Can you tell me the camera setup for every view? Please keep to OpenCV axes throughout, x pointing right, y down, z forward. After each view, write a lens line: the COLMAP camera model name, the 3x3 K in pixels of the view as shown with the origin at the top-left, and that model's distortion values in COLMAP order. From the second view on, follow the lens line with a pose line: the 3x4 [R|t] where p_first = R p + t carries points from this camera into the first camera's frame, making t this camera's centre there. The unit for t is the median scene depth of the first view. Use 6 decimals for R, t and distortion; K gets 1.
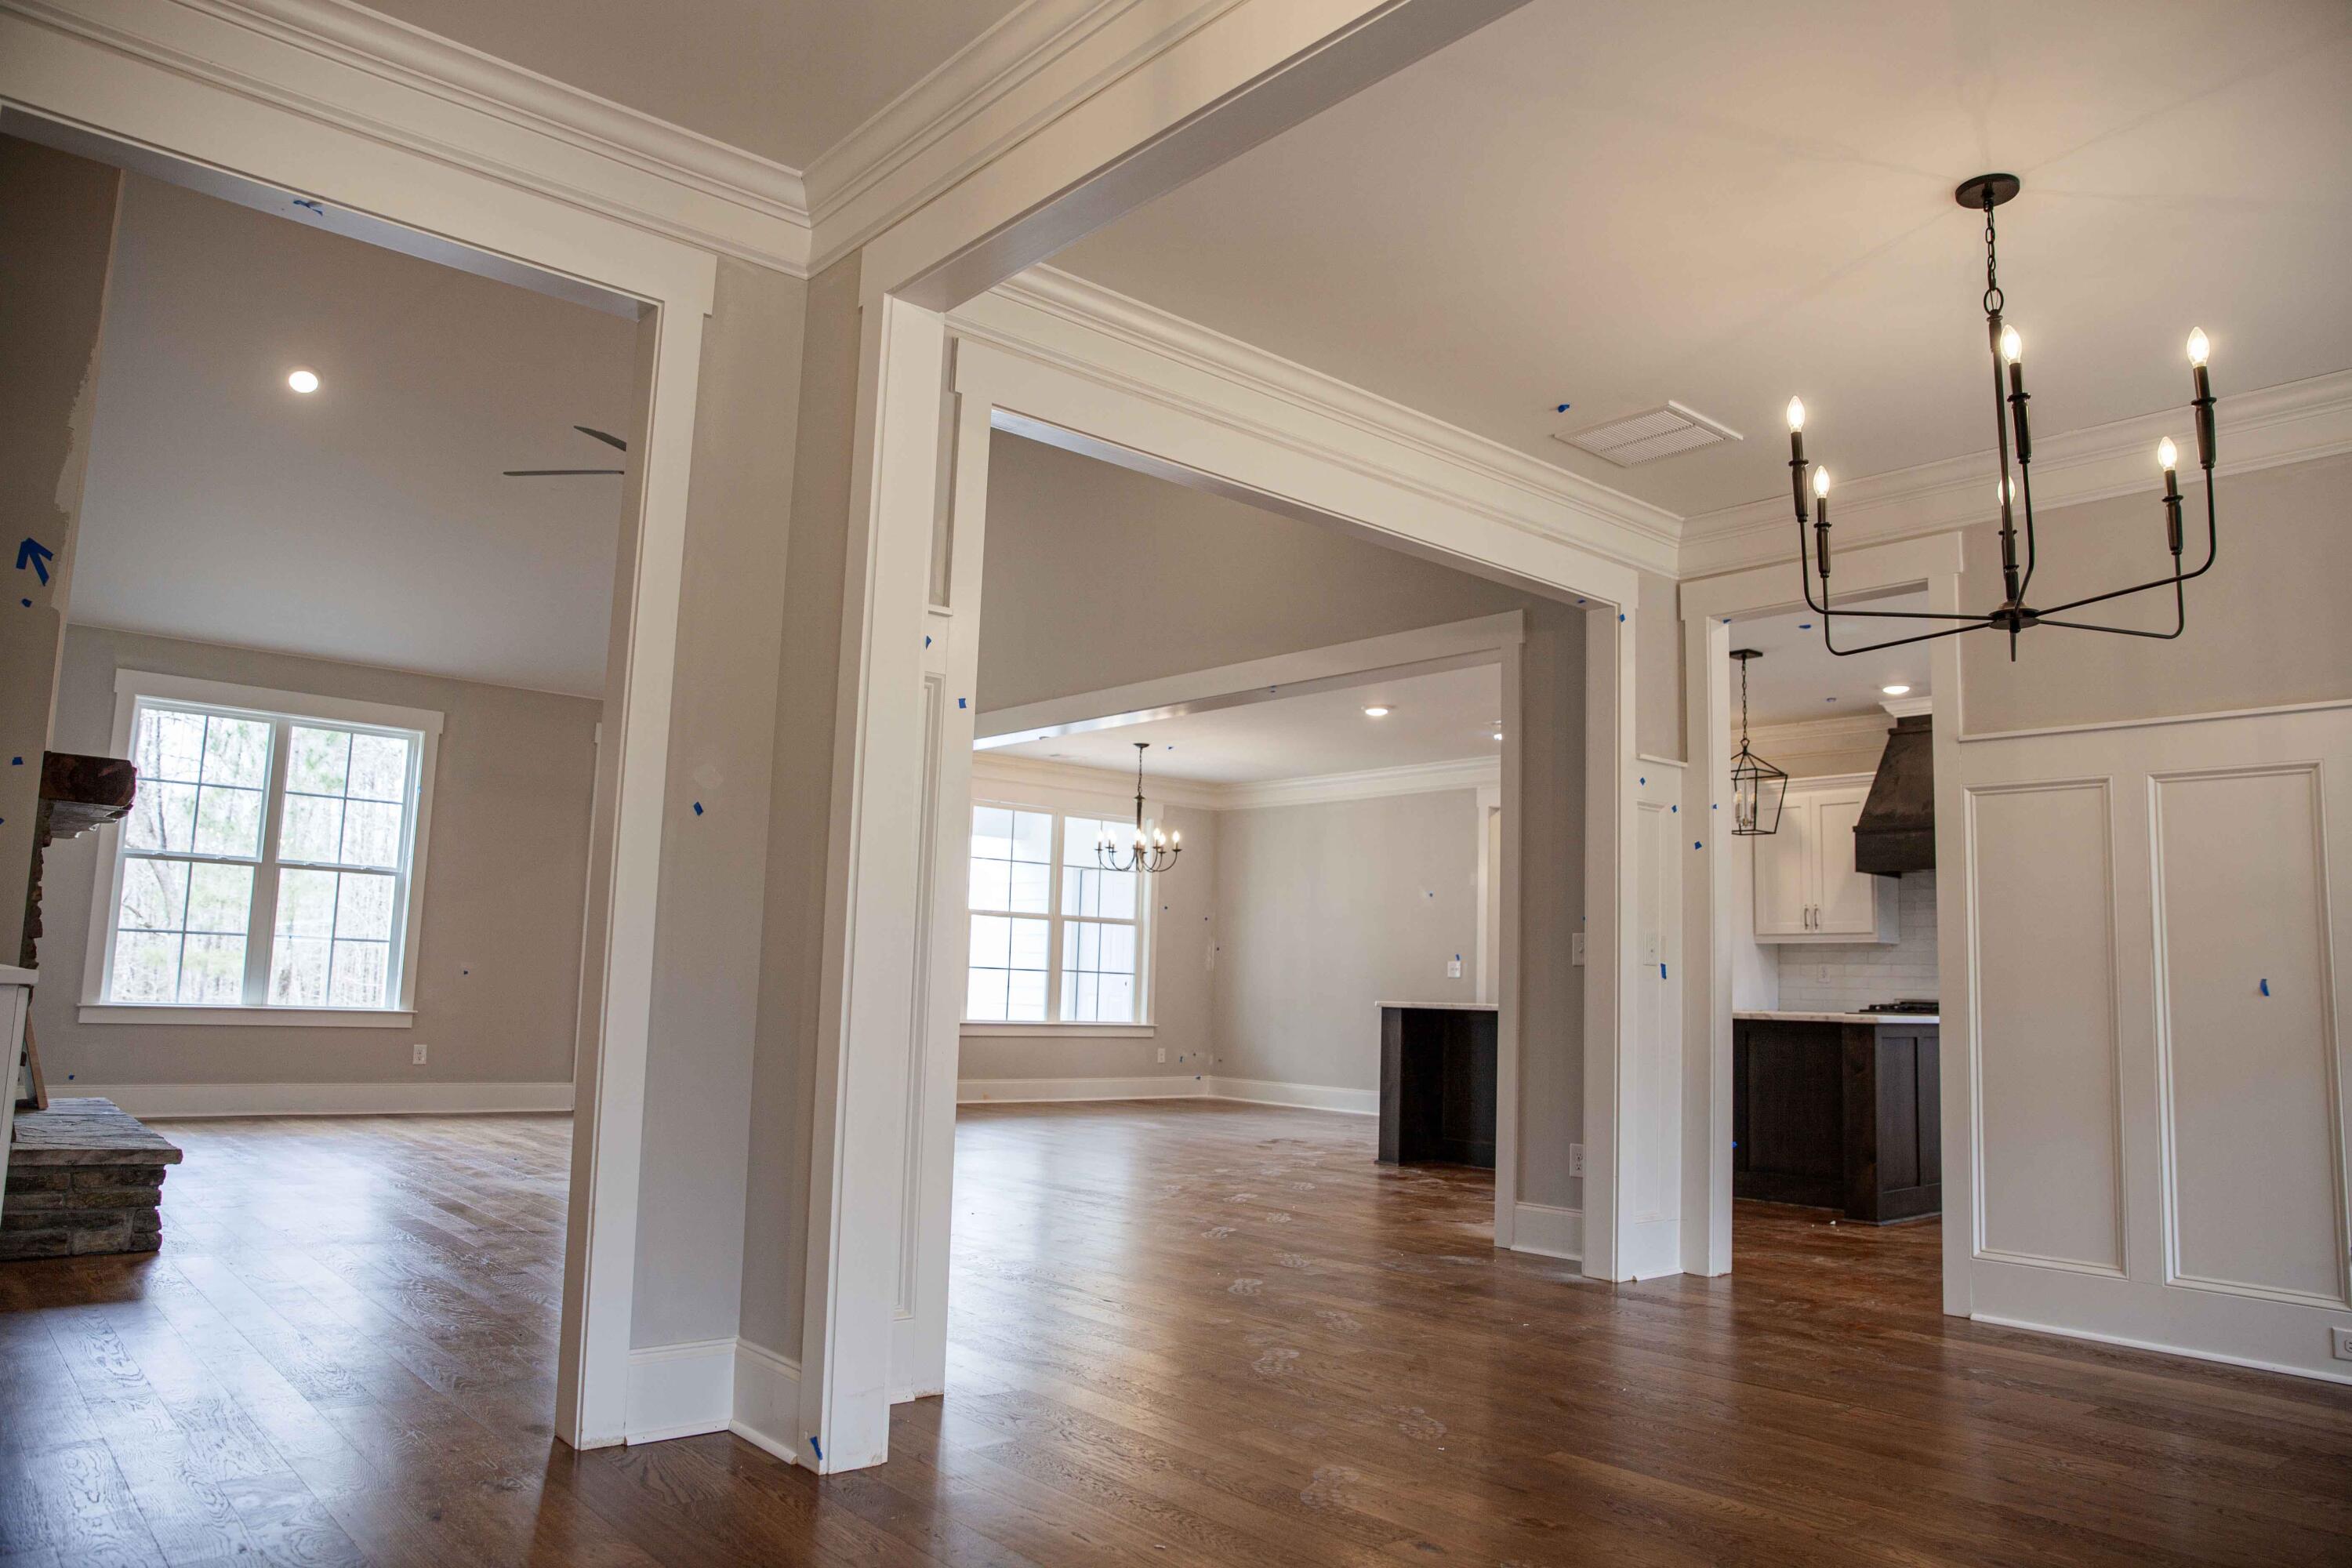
lens RADIAL K [[1611.4, 0, 1176.0], [0, 1611.4, 784.0], [0, 0, 1]] dist [-0.092488, 0.046181]
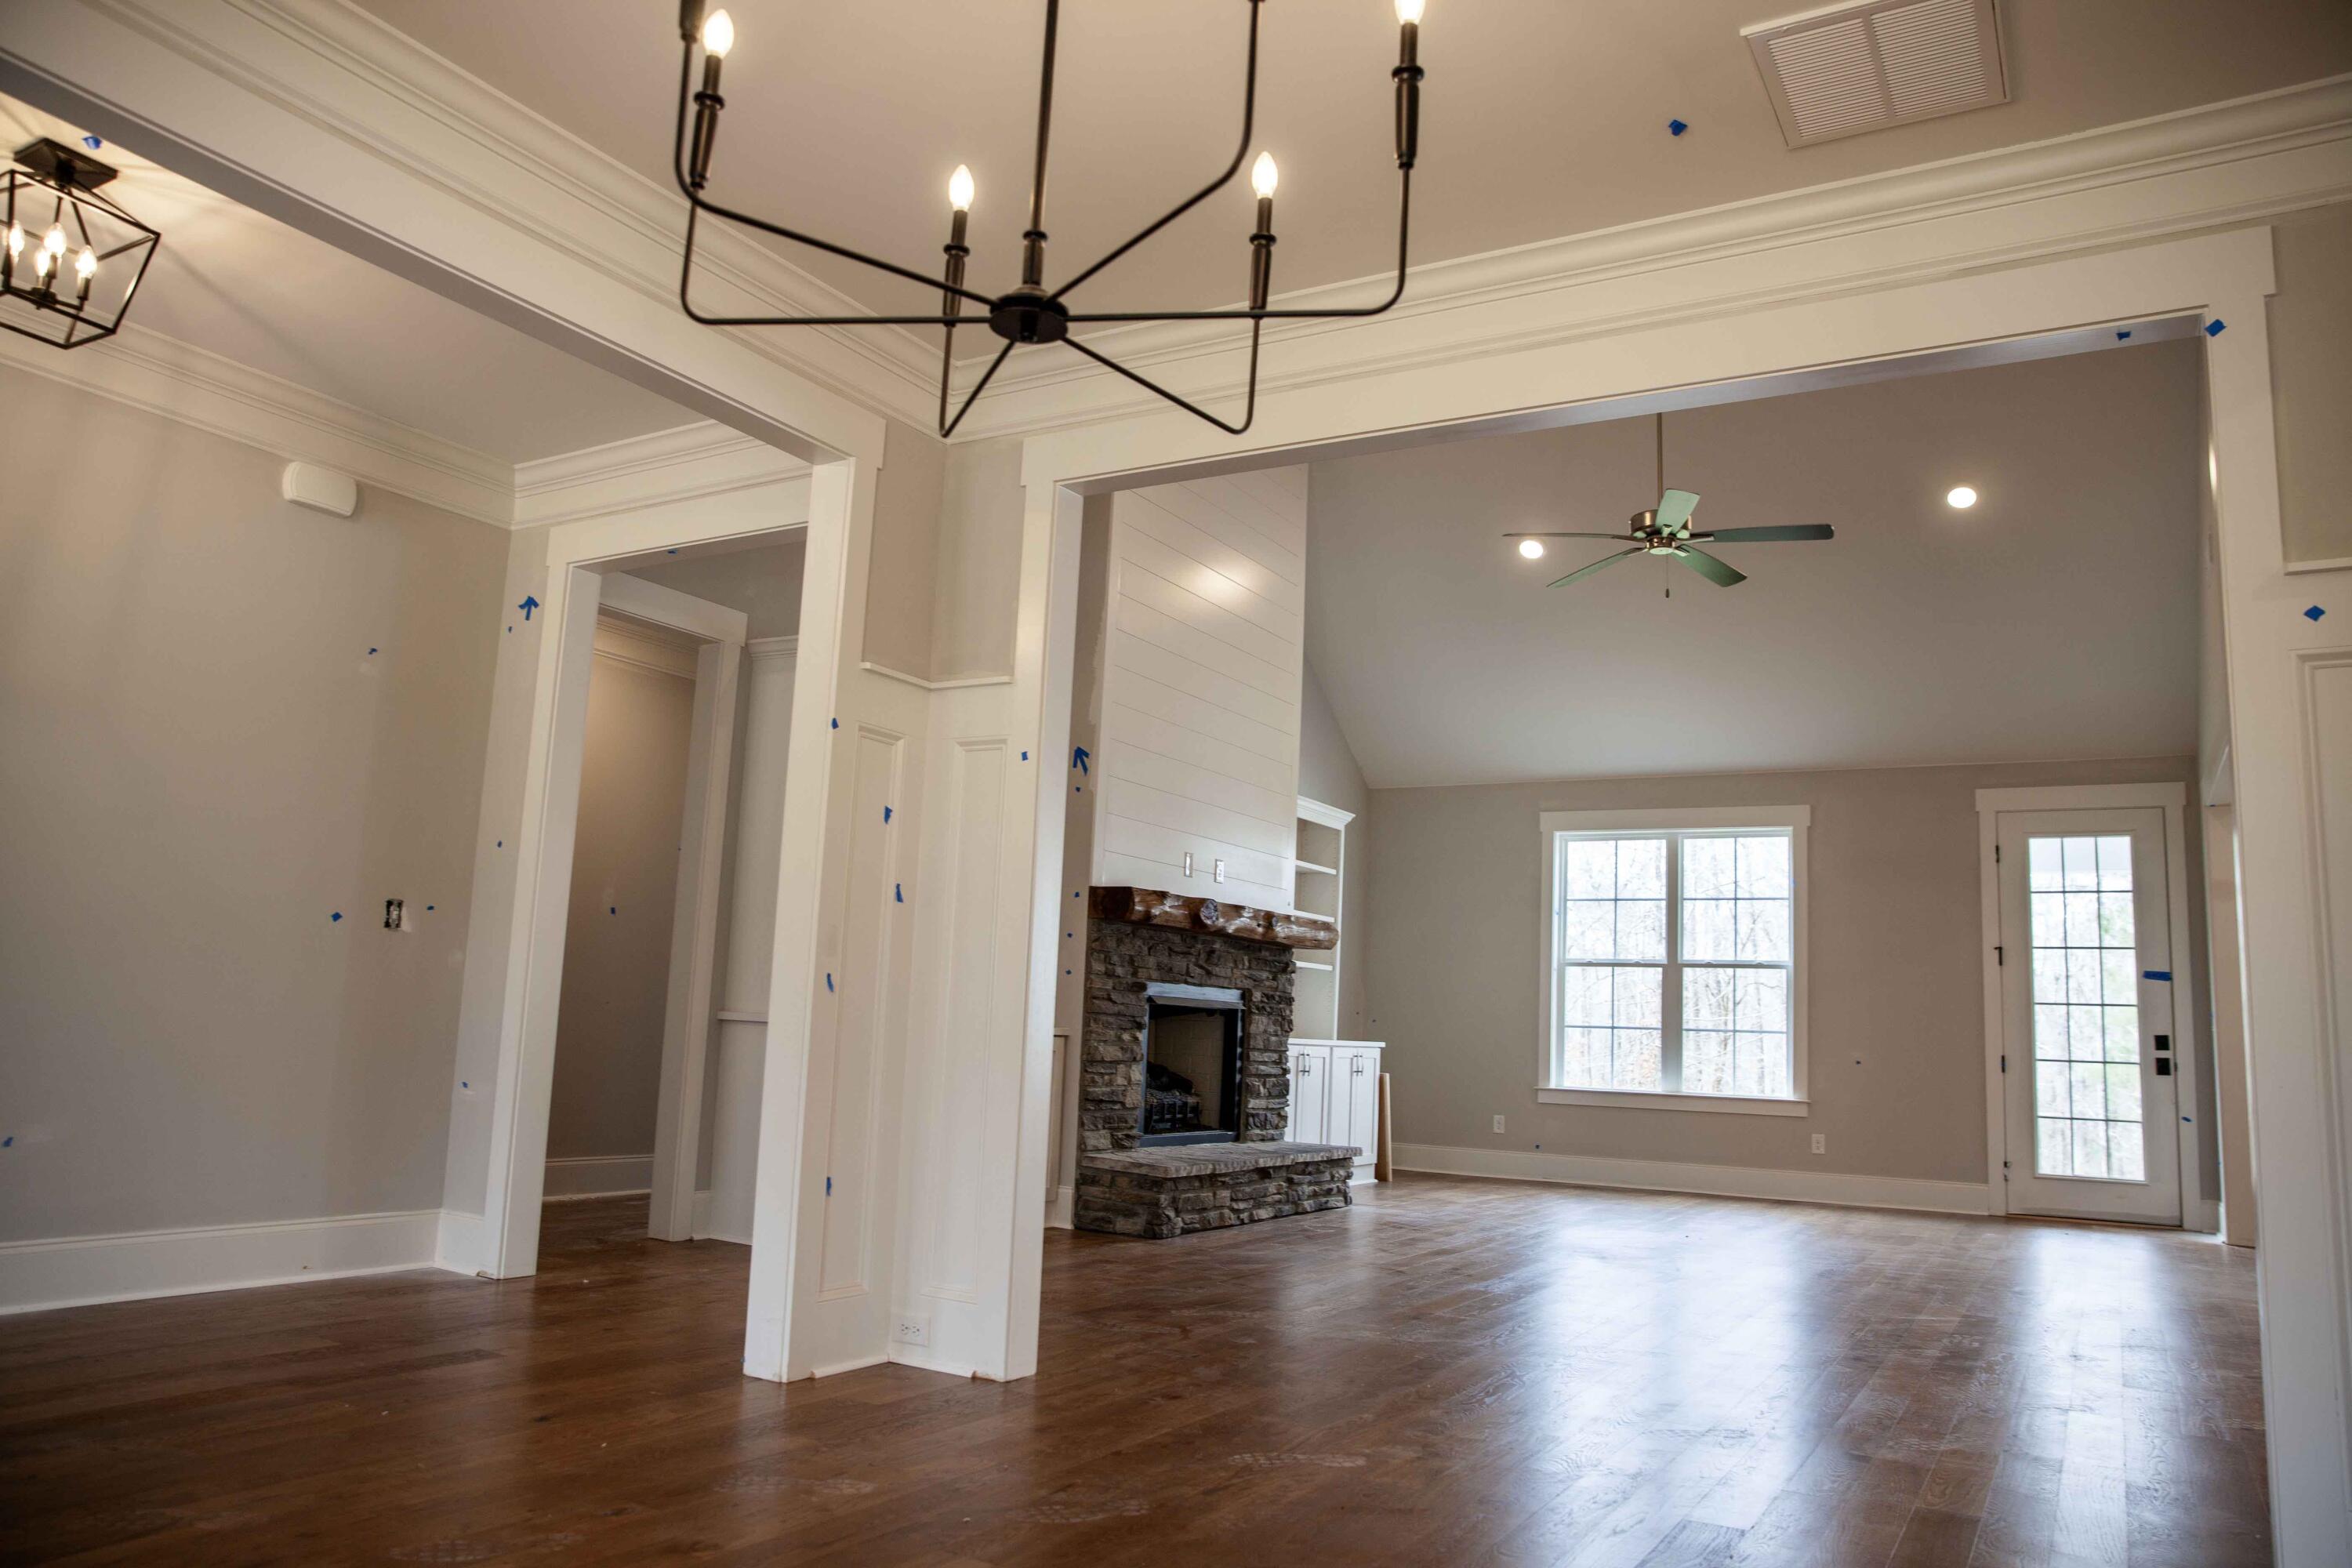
lens RADIAL K [[1607.4, 0, 1176.0], [0, 1607.4, 784.0], [0, 0, 1]] dist [-0.132112, -0.000042]
pose [[0.284373, -0.155910, -0.945951, 0.405015], [0.075517, 0.987265, -0.140018, 0.055185], [0.955735, -0.031618, 0.292525, 0.337909]]
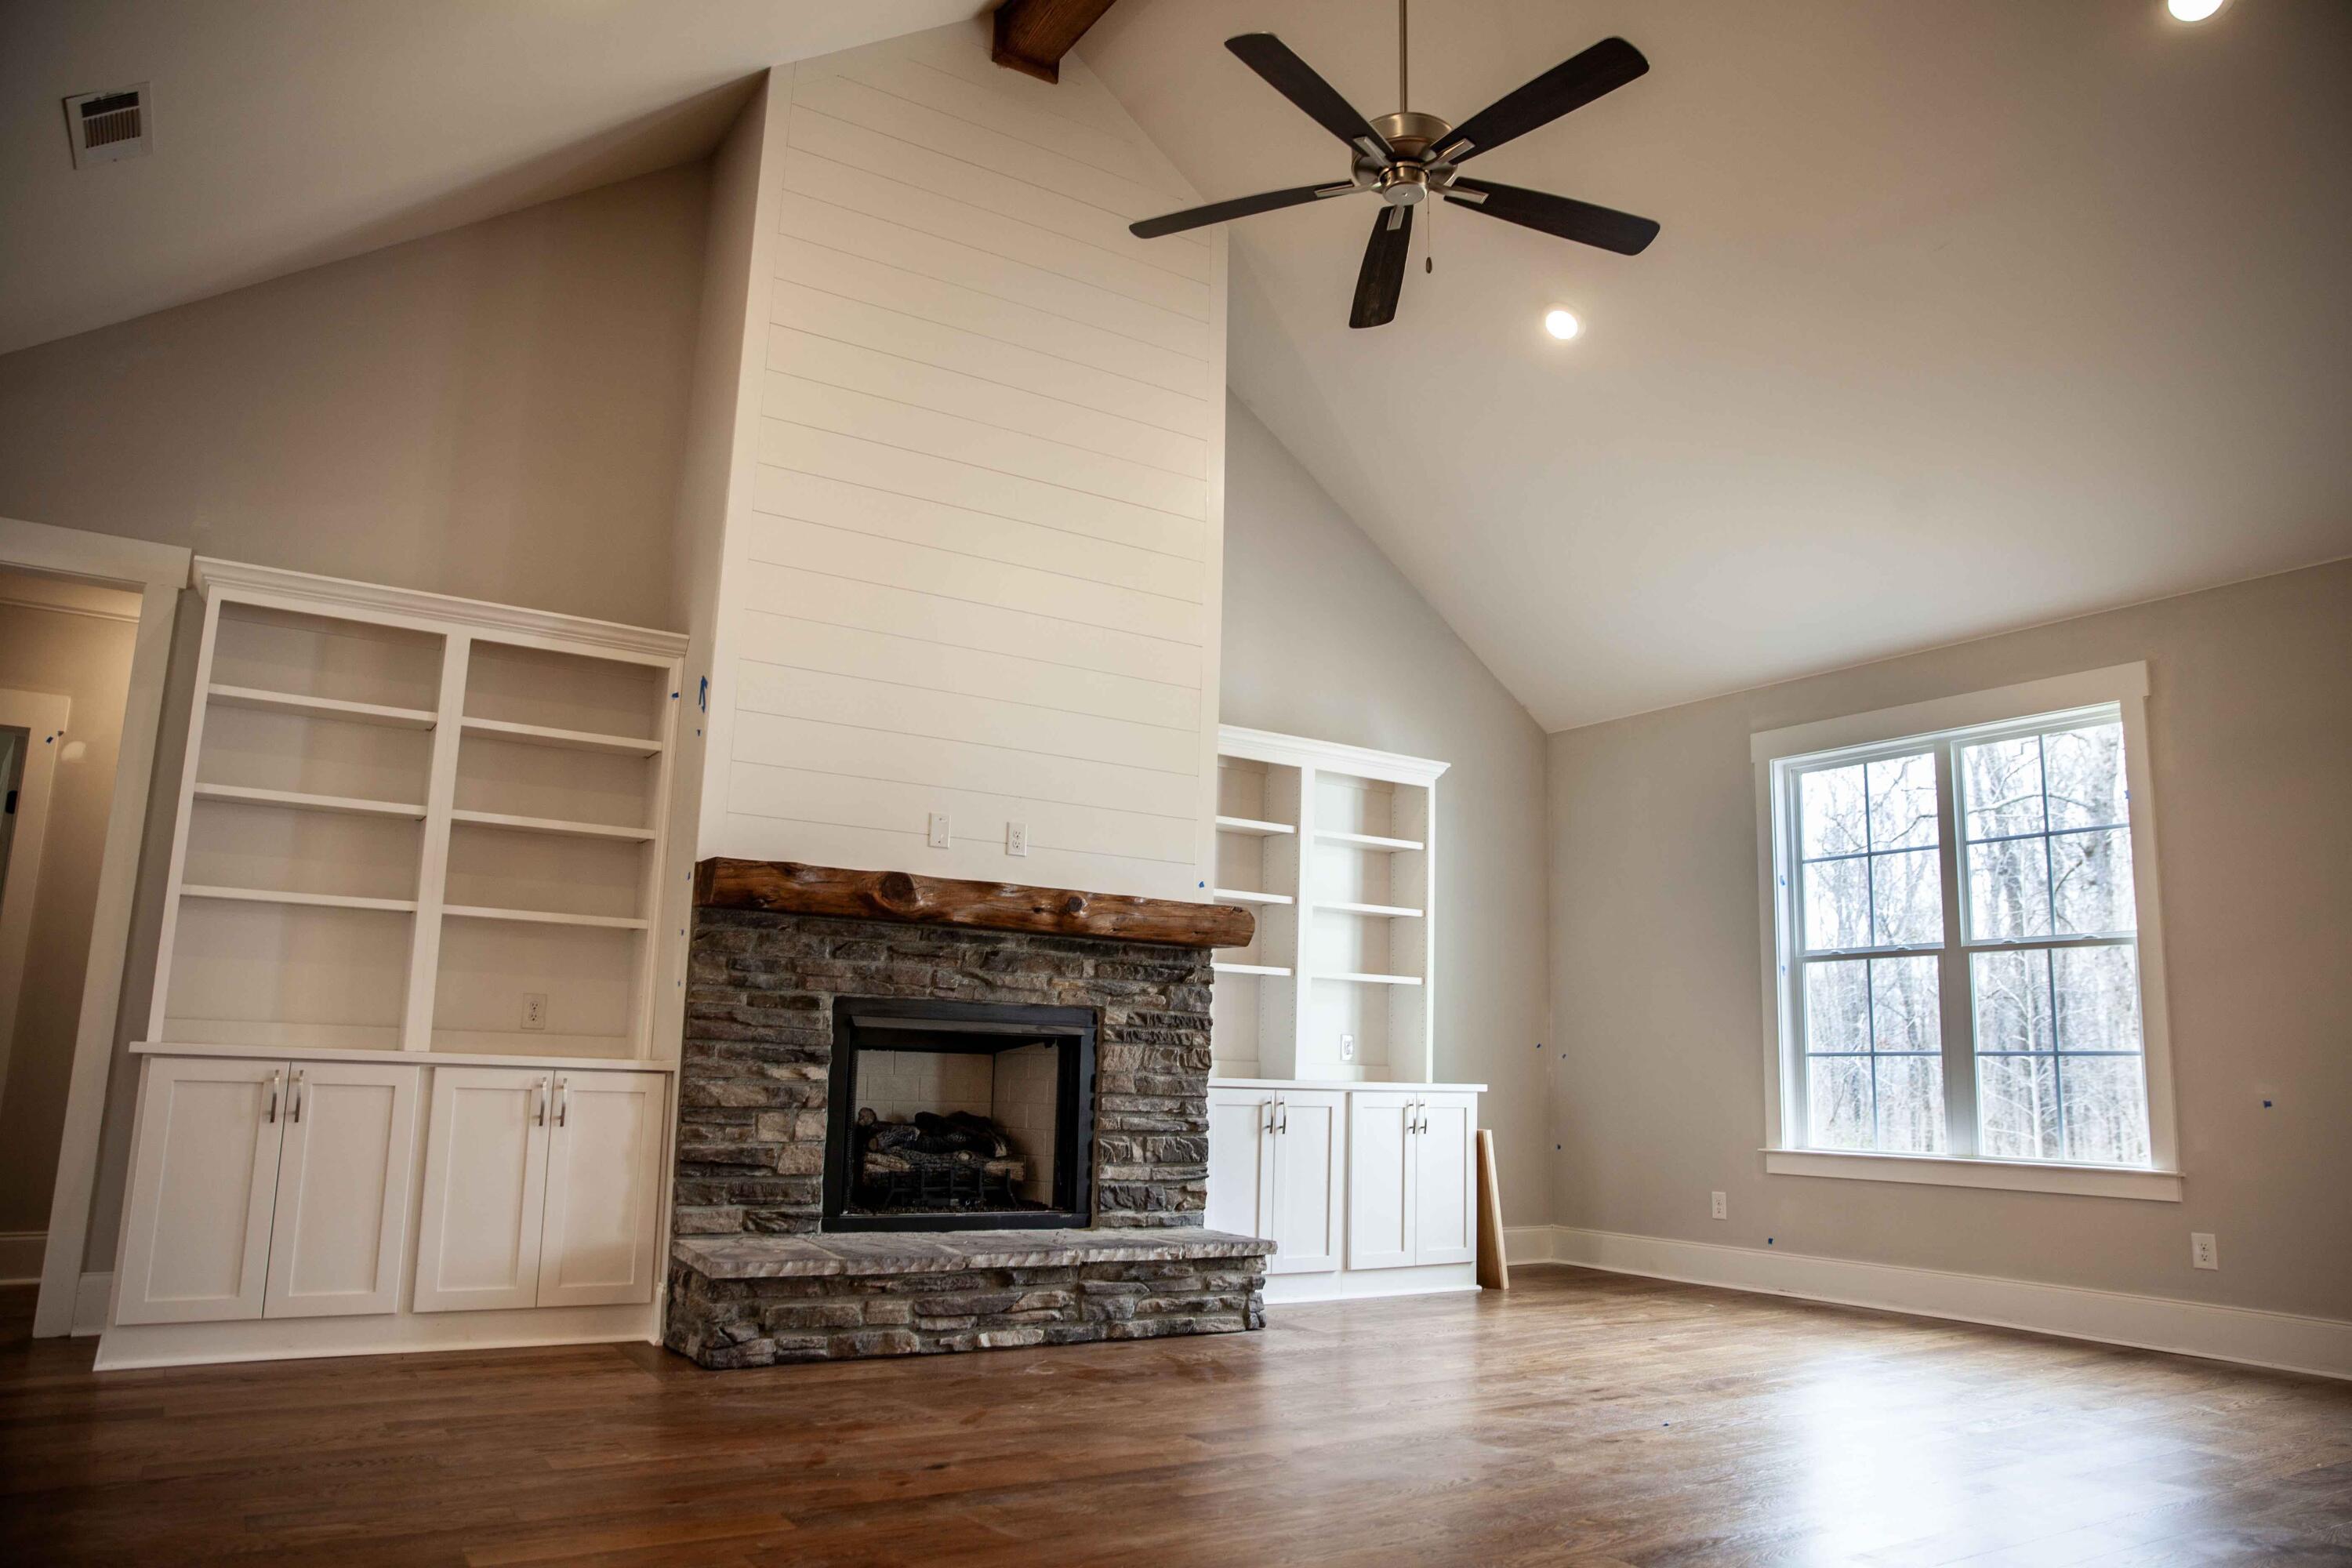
lens RADIAL K [[1611.4, 0, 1176.0], [0, 1611.4, 784.0], [0, 0, 1]] dist [-0.092488, 0.046181]
pose [[-0.168870, -0.203351, -0.964433, 0.163657], [0.088210, 0.971441, -0.220274, 0.103198], [0.981683, -0.122270, -0.146109, 0.774134]]
